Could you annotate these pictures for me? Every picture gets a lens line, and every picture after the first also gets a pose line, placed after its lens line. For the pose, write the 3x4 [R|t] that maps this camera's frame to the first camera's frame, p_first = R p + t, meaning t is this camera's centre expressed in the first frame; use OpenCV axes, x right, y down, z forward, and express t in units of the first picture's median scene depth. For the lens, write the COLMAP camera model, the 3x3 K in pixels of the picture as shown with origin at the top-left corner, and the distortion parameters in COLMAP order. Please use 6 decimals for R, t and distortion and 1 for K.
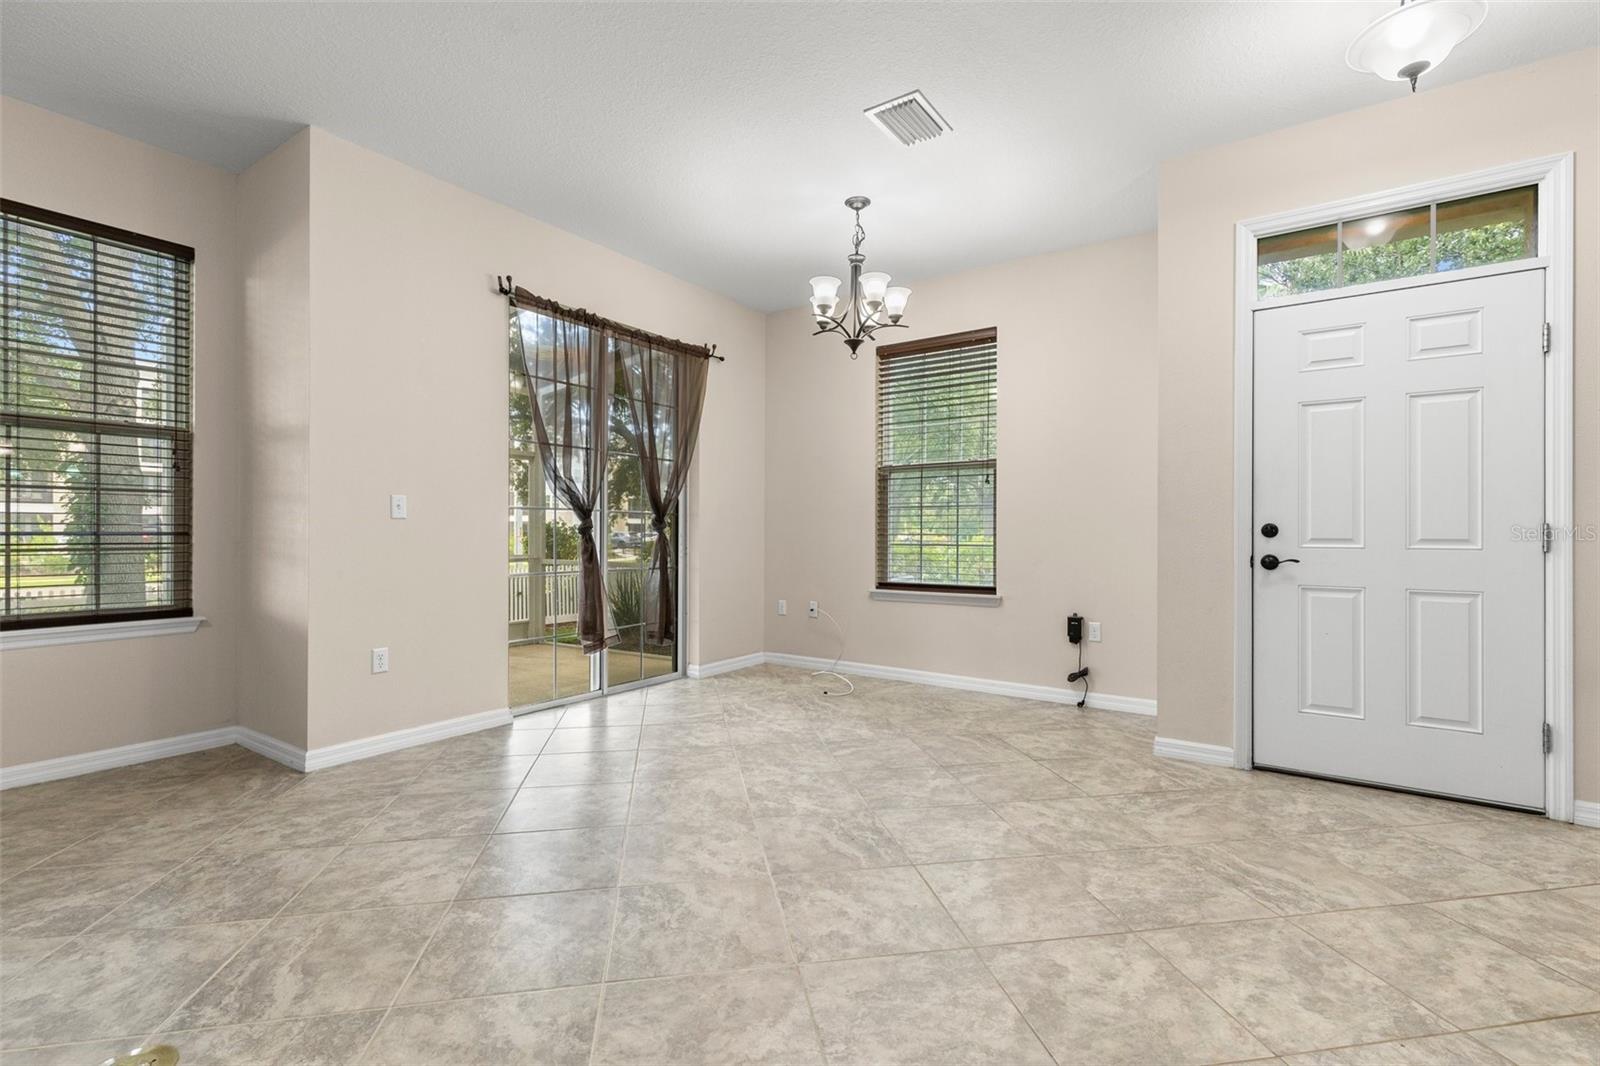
lens RADIAL K [[717.8, 0, 797.2], [0, 717.8, 532.2], [0, 0, 1]] dist [0.008156, -0.001040]
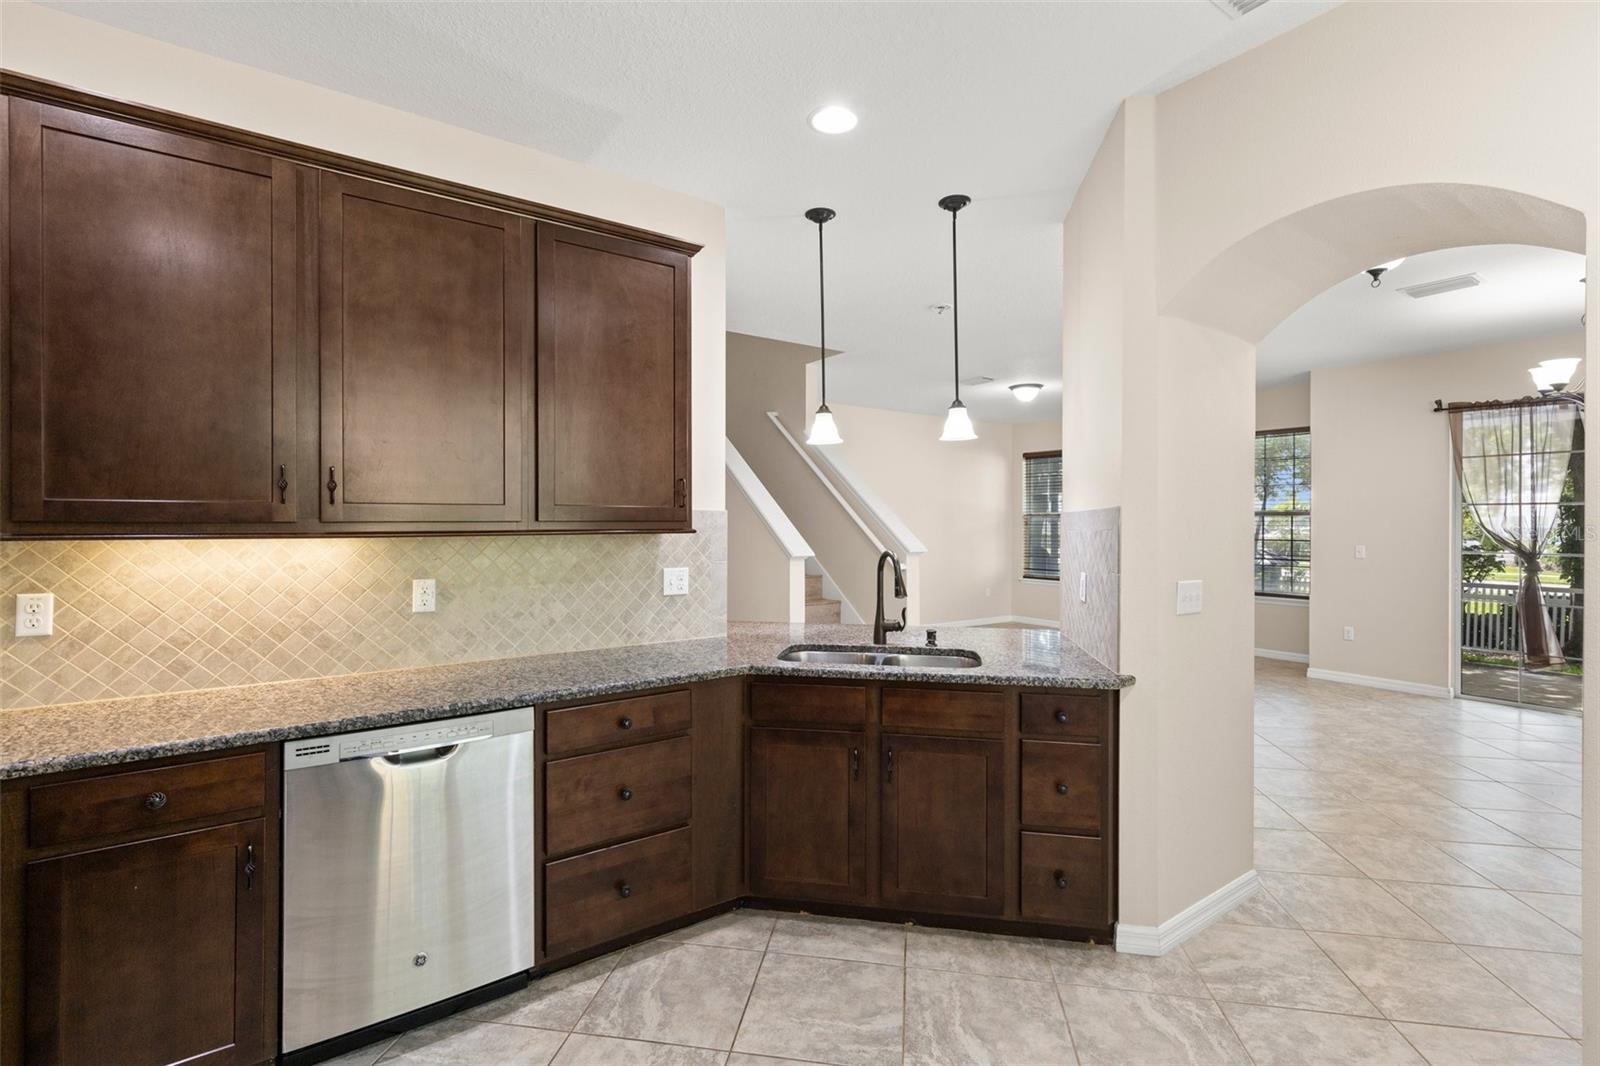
lens RADIAL K [[717.8, 0, 801.8], [0, 717.8, 522.3], [0, 0, 1]] dist [0.008156, -0.001040]
pose [[-0.343002, -0.005197, -0.939320, 1.792073], [-0.003558, 0.999985, -0.004234, -0.105903], [0.939328, 0.001890, -0.343015, 0.319182]]
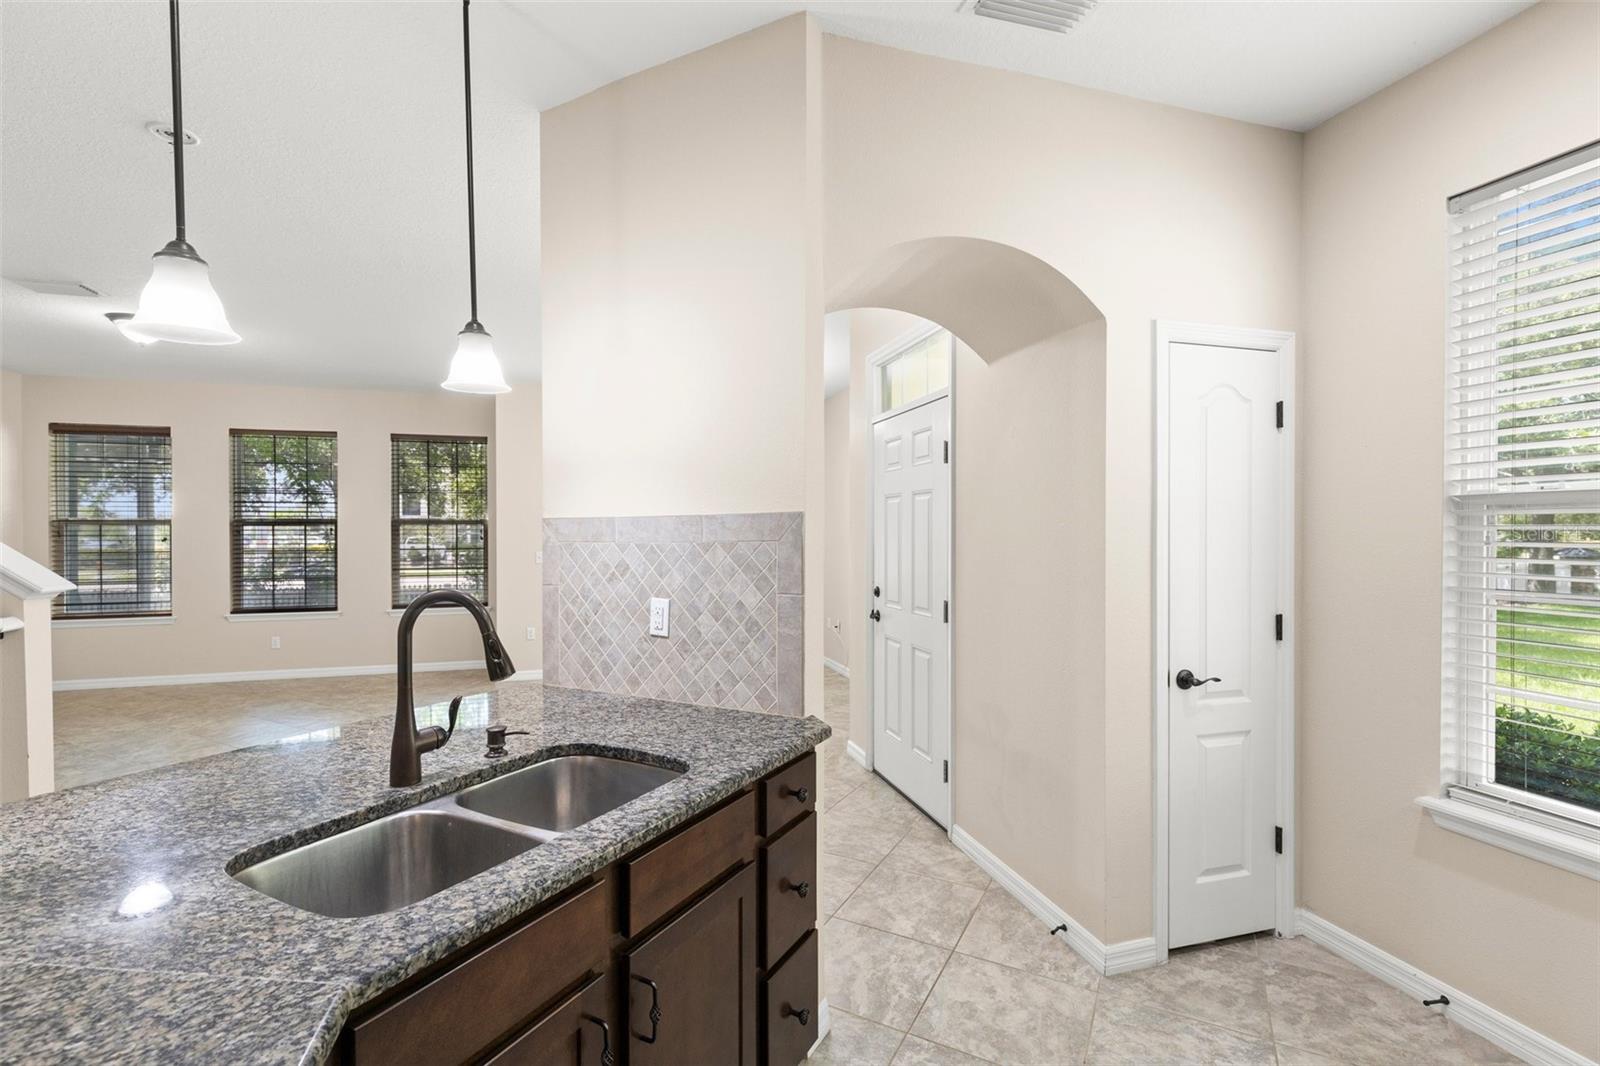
lens RADIAL K [[717.8, 0, 791.1], [0, 717.8, 541.8], [0, 0, 1]] dist [0.008156, -0.001040]
pose [[0.772964, 0.003857, -0.634439, 1.352284], [0.005755, 0.999898, 0.013091, -0.109967], [0.634424, -0.013770, 0.772862, -0.101611]]
